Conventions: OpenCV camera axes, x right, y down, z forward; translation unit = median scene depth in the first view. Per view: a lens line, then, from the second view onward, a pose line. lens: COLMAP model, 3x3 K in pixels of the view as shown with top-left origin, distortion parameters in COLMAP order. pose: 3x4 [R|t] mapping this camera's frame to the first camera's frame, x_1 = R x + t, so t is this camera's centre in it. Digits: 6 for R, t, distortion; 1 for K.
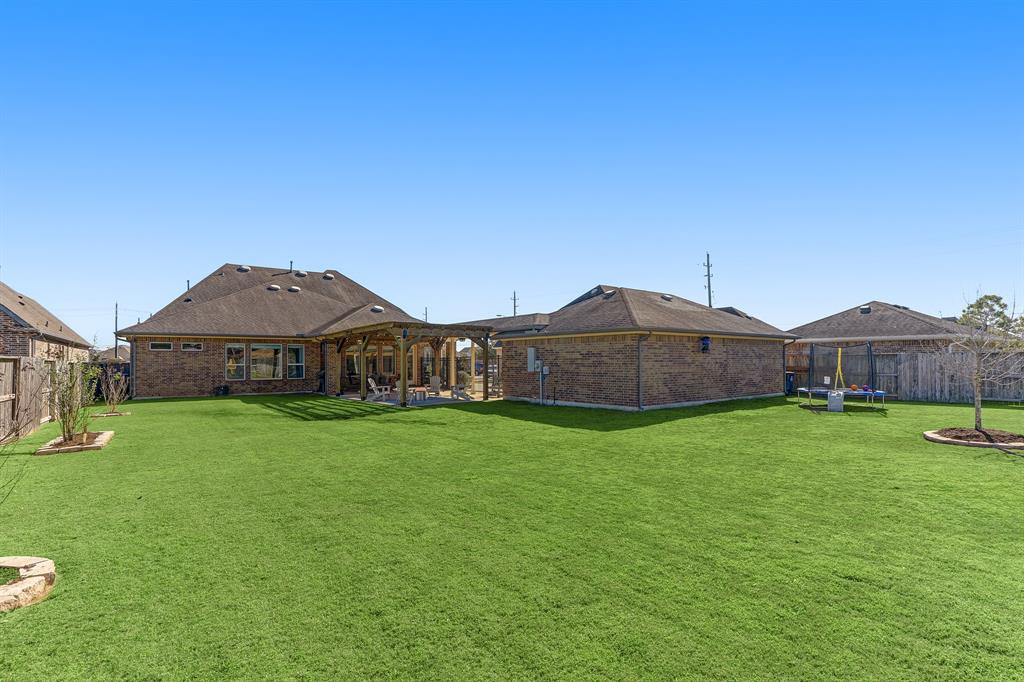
lens RADIAL K [[507.6, 0, 508.6], [0, 507.6, 346.6], [0, 0, 1]] dist [-0.023046, 0.000132]
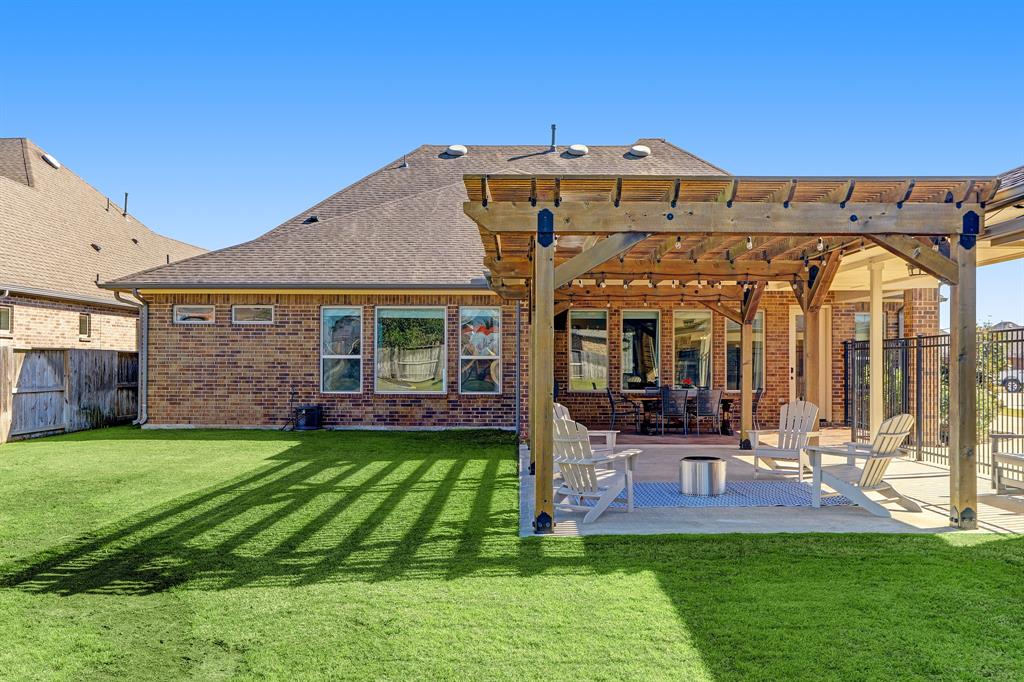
lens RADIAL K [[898.3, 0, 513.0], [0, 898.3, 341.6], [0, 0, 1]] dist [0.013519, -0.003819]
pose [[0.785439, -0.003675, -0.618928, 0.035446], [0.009161, 0.999942, 0.005687, 0.020723], [0.618871, -0.010137, 0.785427, 0.503400]]
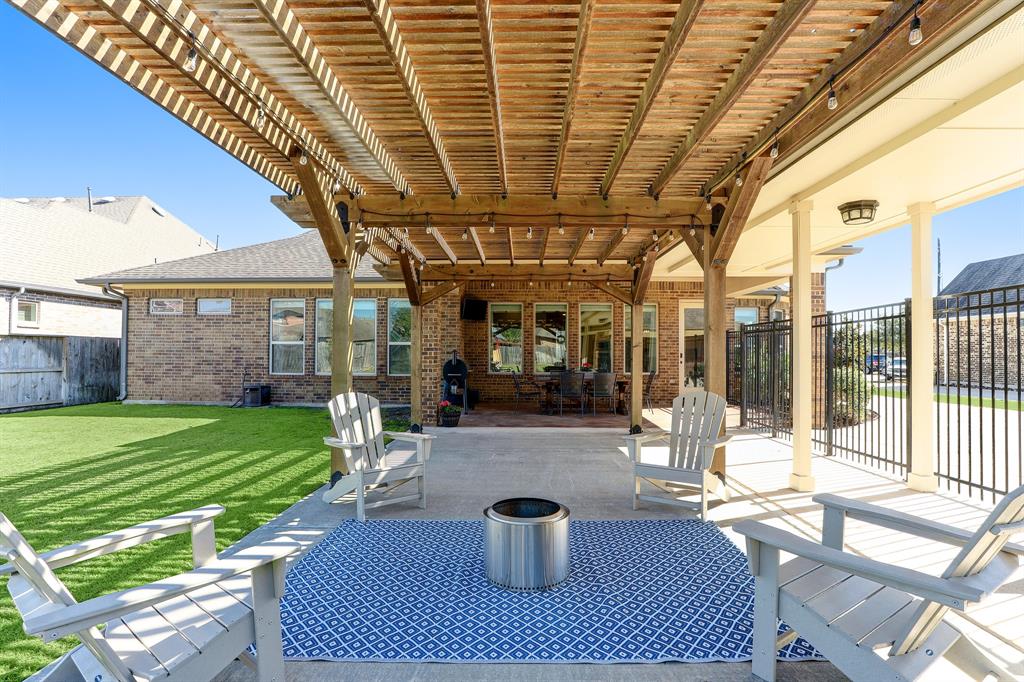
lens RADIAL K [[523.0, 0, 504.8], [0, 523.0, 342.7], [0, 0, 1]] dist [-0.038281, 0.000460]
pose [[0.773396, -0.002514, -0.633918, -0.064377], [0.008163, 0.999949, 0.005993, 0.034974], [0.633871, -0.009810, 0.773377, 0.752387]]
